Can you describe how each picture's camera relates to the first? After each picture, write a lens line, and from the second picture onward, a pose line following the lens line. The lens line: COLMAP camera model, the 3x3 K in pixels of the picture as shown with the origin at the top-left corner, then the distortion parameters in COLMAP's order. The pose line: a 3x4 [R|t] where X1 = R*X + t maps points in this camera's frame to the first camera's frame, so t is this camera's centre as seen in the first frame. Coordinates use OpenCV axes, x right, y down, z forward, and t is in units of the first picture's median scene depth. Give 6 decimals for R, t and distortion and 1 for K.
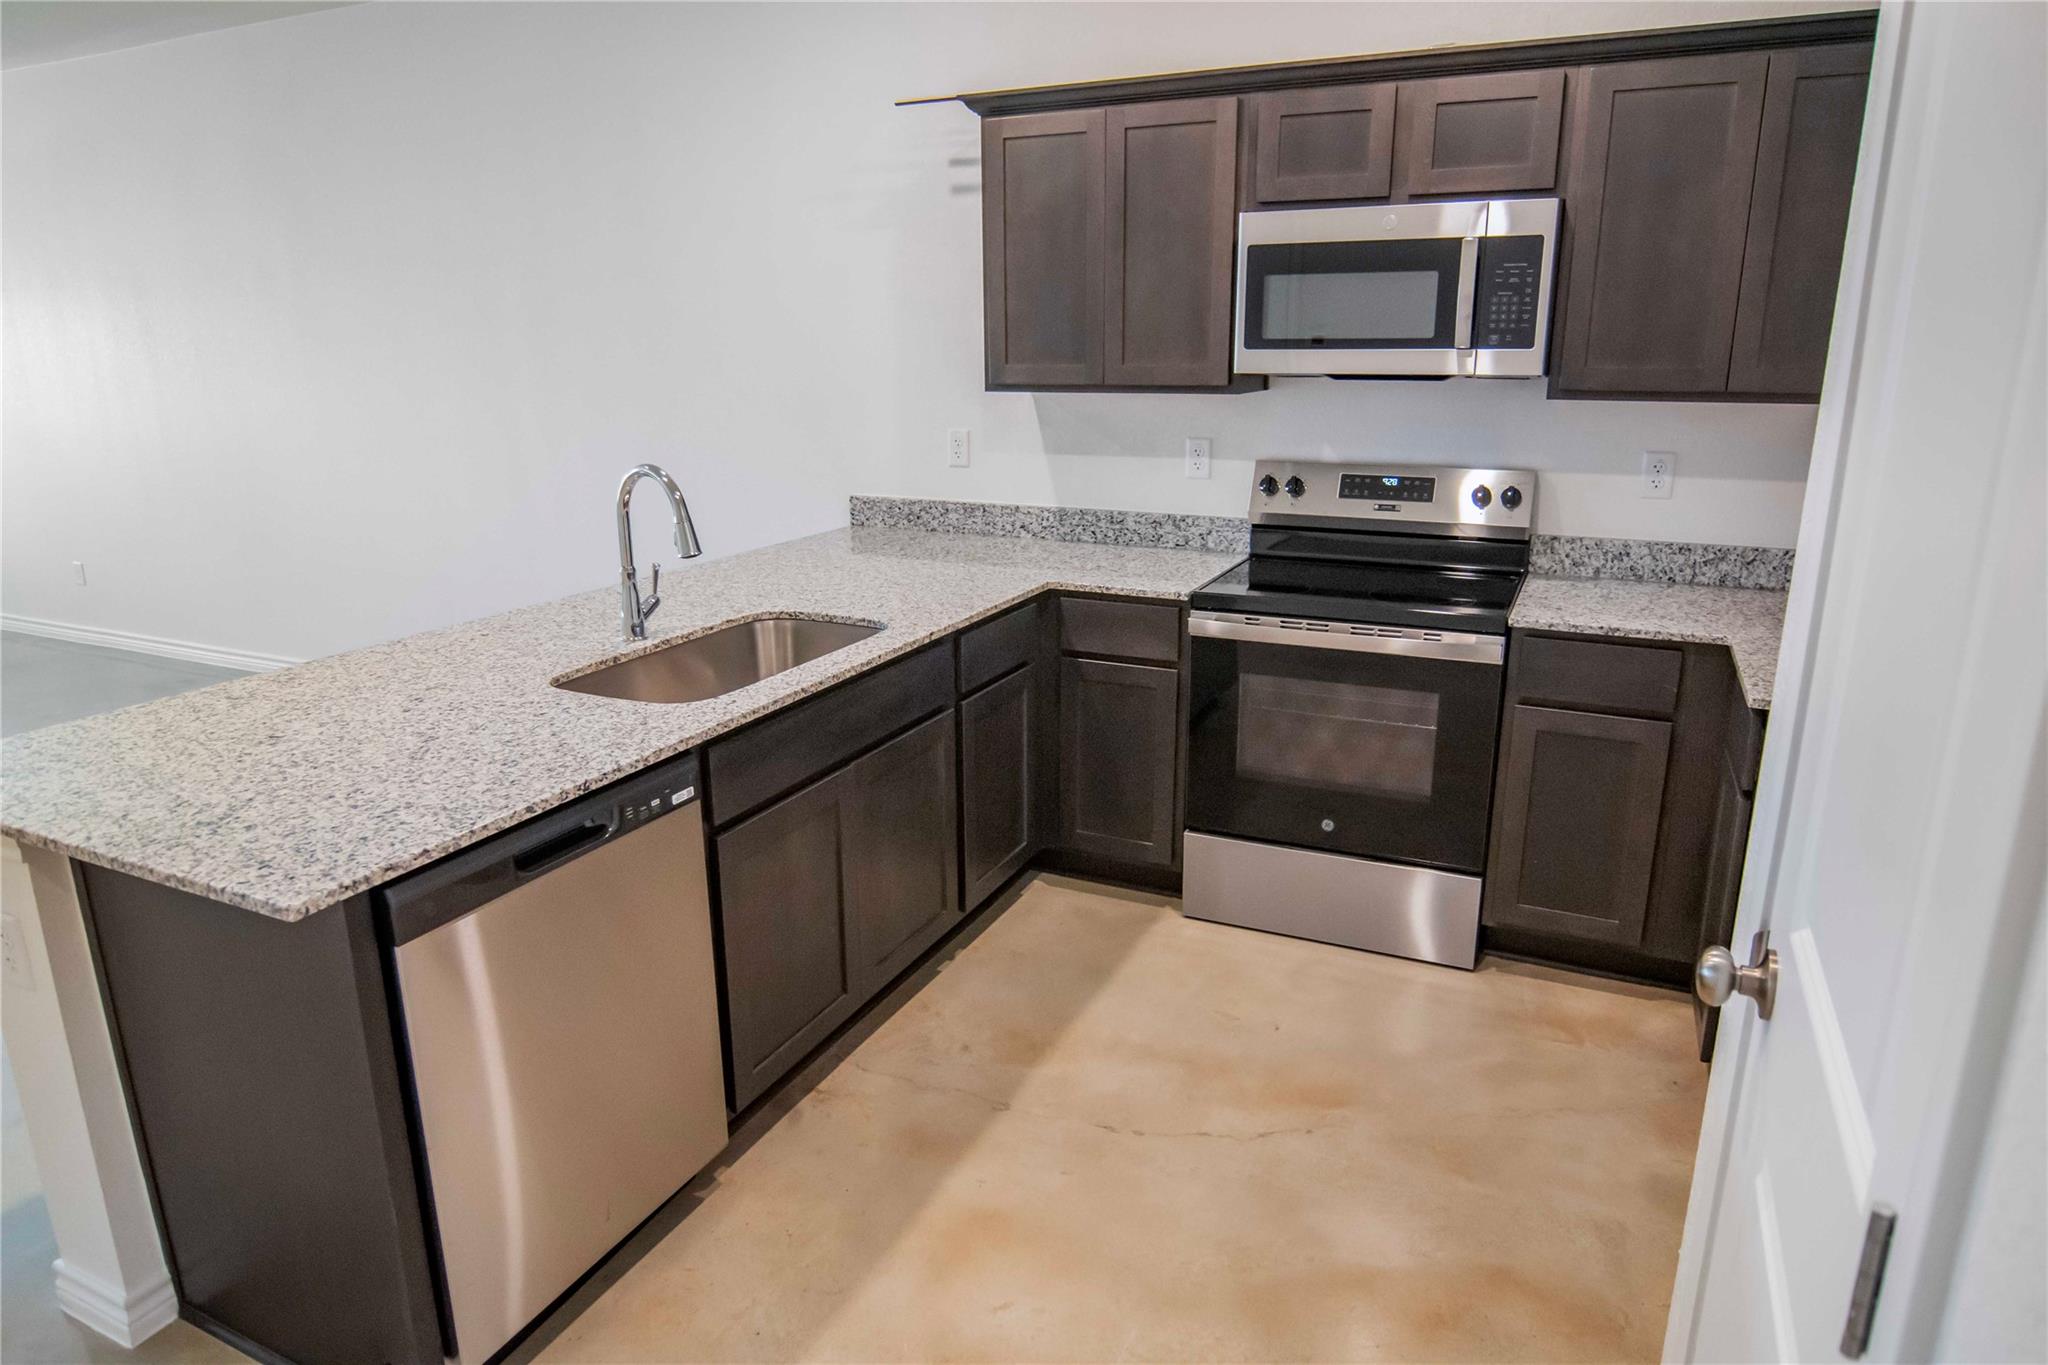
lens RADIAL K [[1234.7, 0, 1016.6], [0, 1234.7, 681.9], [0, 0, 1]] dist [-0.009836, -0.005687]
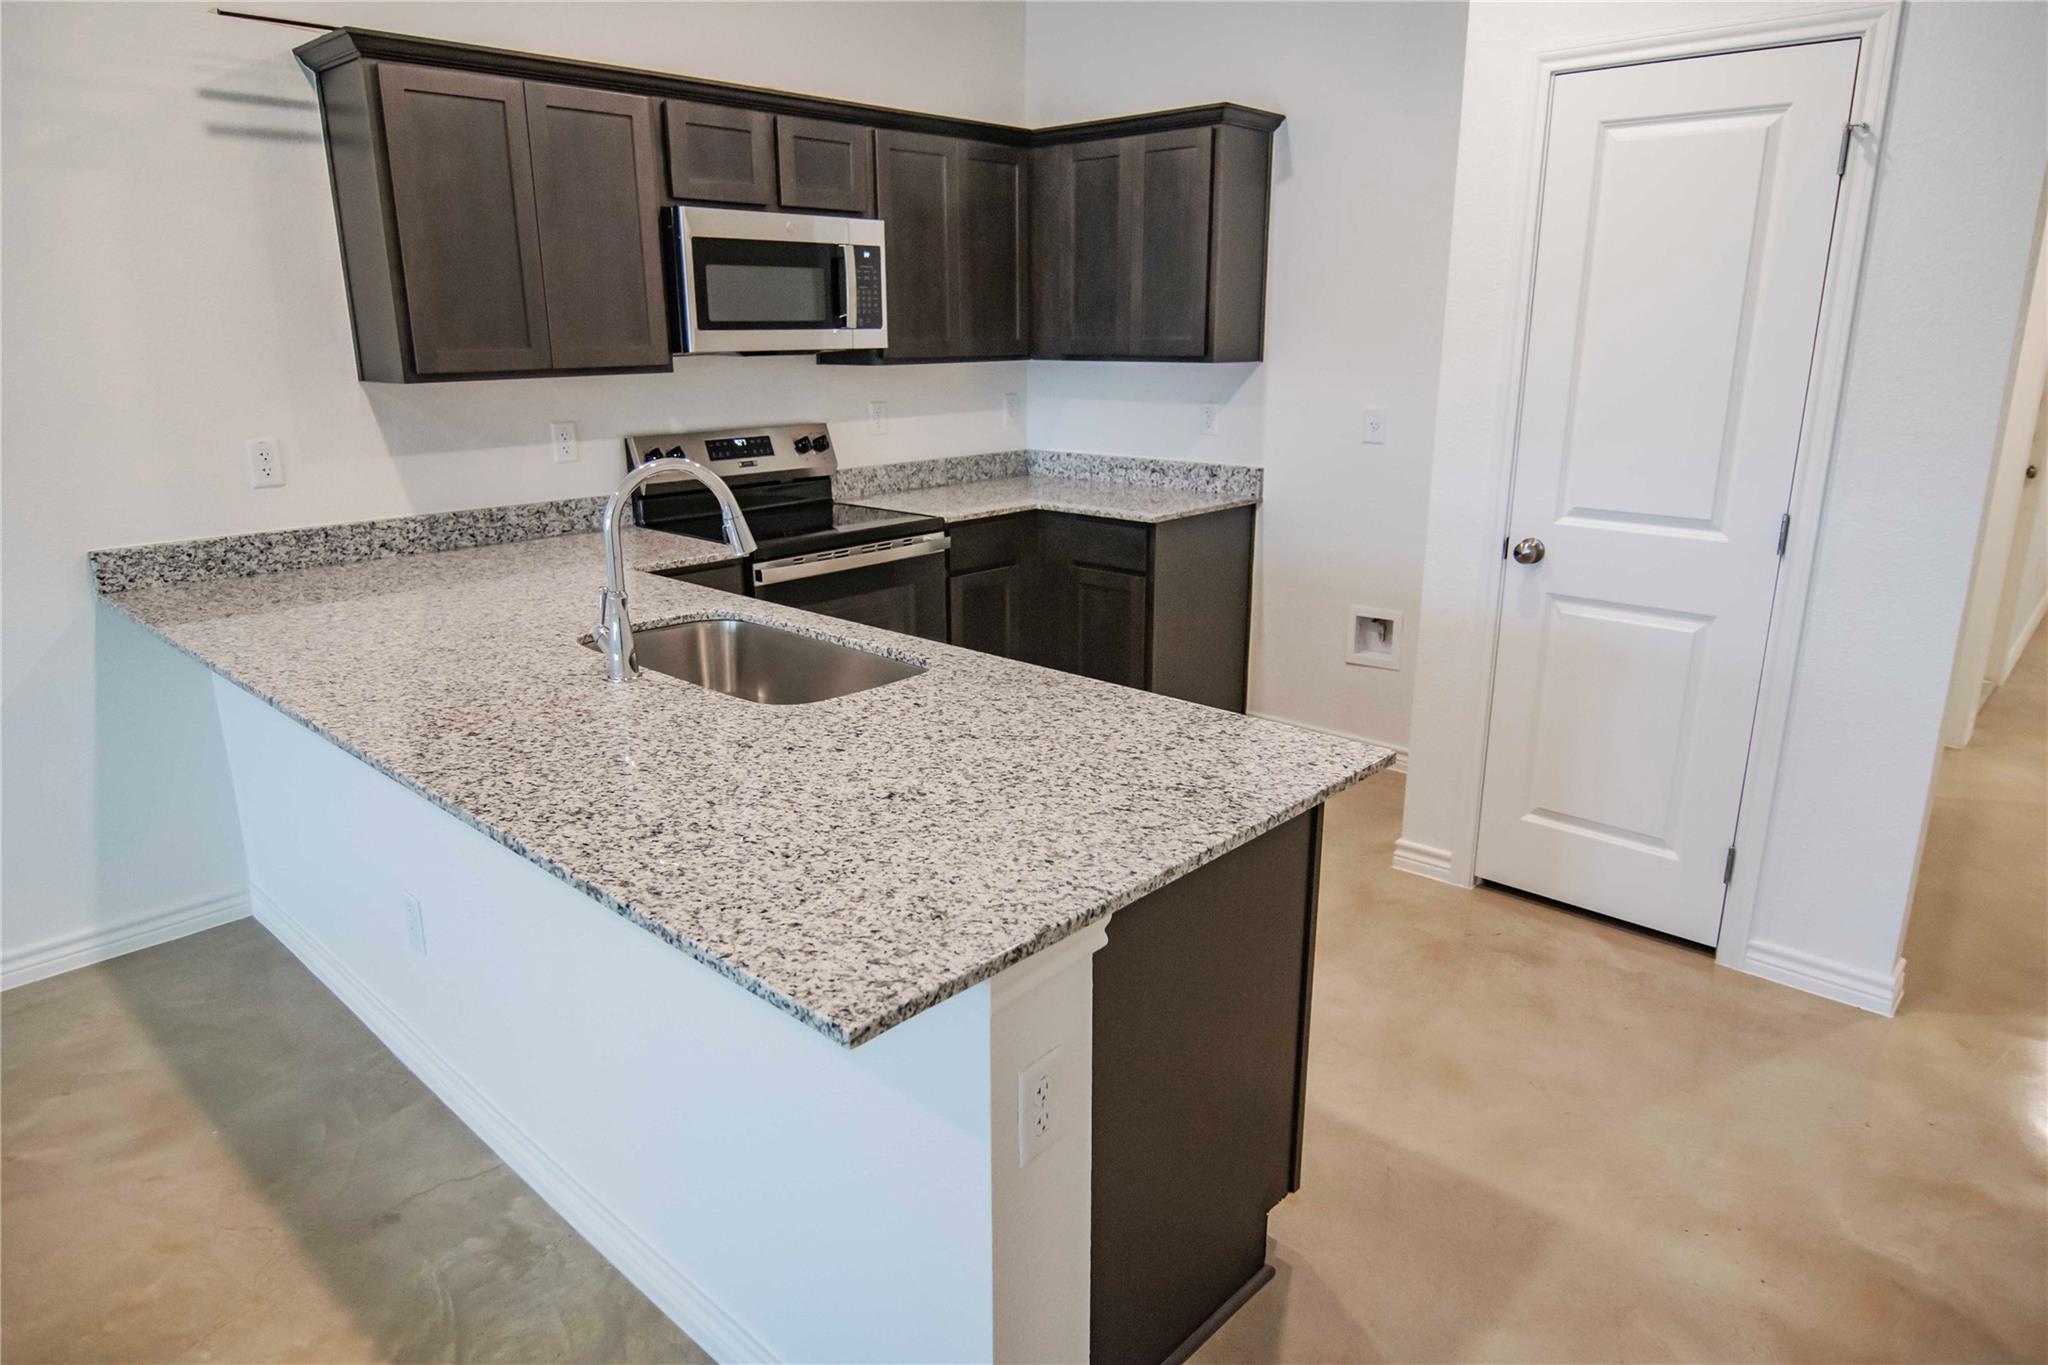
lens RADIAL K [[1234.7, 0, 1026.2], [0, 1234.7, 678.7], [0, 0, 1]] dist [-0.009836, -0.005687]
pose [[0.303130, -0.257170, 0.917593, -0.974313], [0.260451, 0.948594, 0.179818, -0.112330], [-0.916667, 0.184480, 0.354527, 0.466042]]
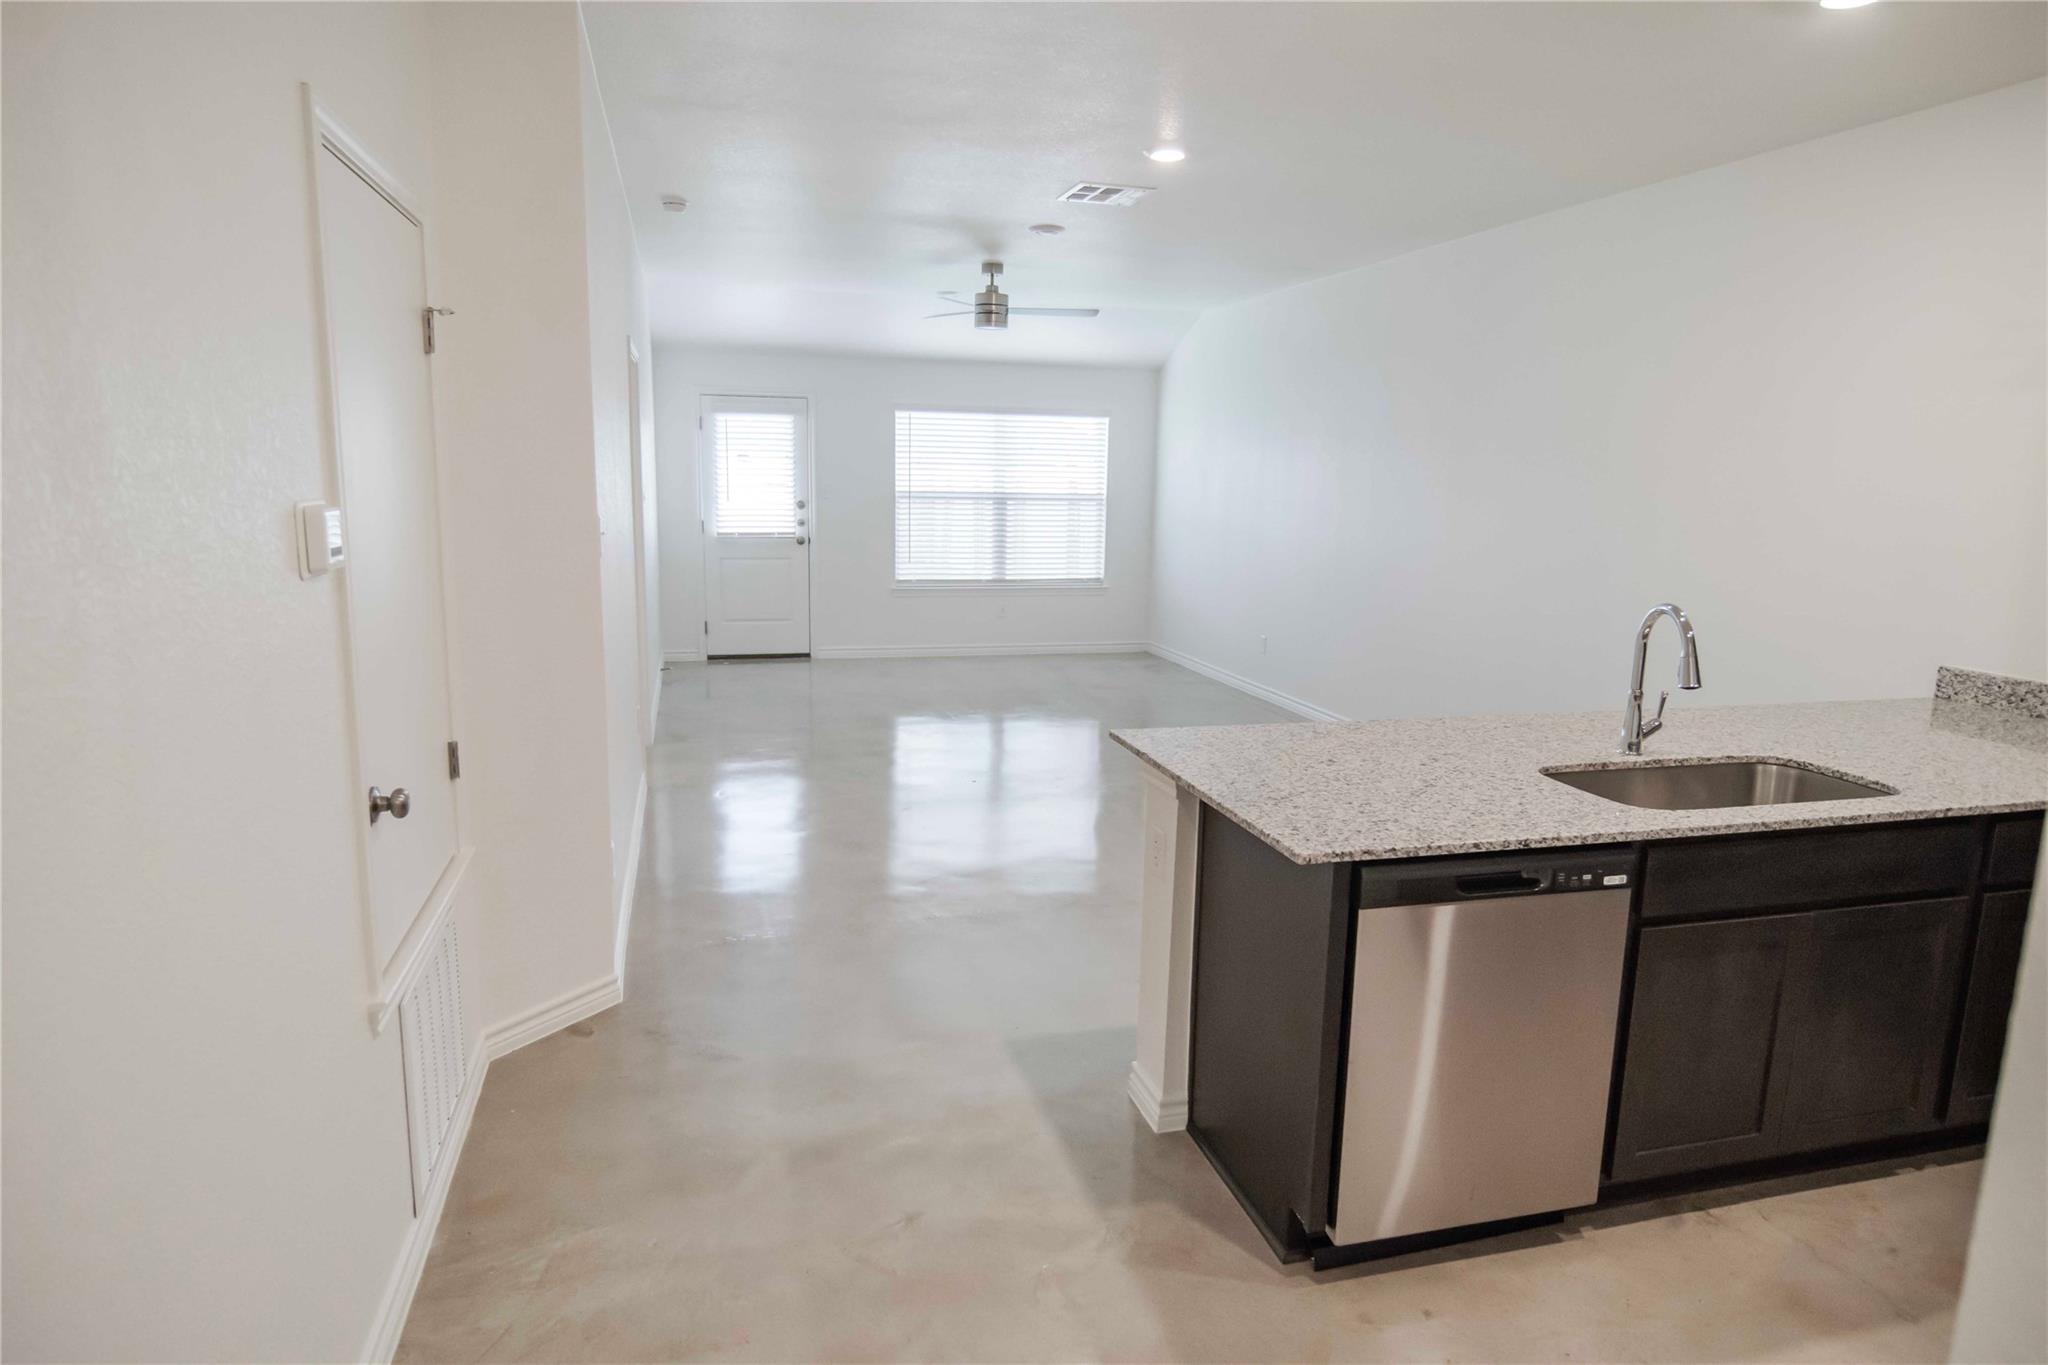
lens RADIAL K [[1234.7, 0, 1041.1], [0, 1234.7, 635.8], [0, 0, 1]] dist [-0.009836, -0.005687]
pose [[0.659164, 0.121950, -0.742046, 0.158664], [-0.227396, 0.972891, -0.042110, 0.030378], [0.716794, 0.196496, 0.669026, -0.163224]]
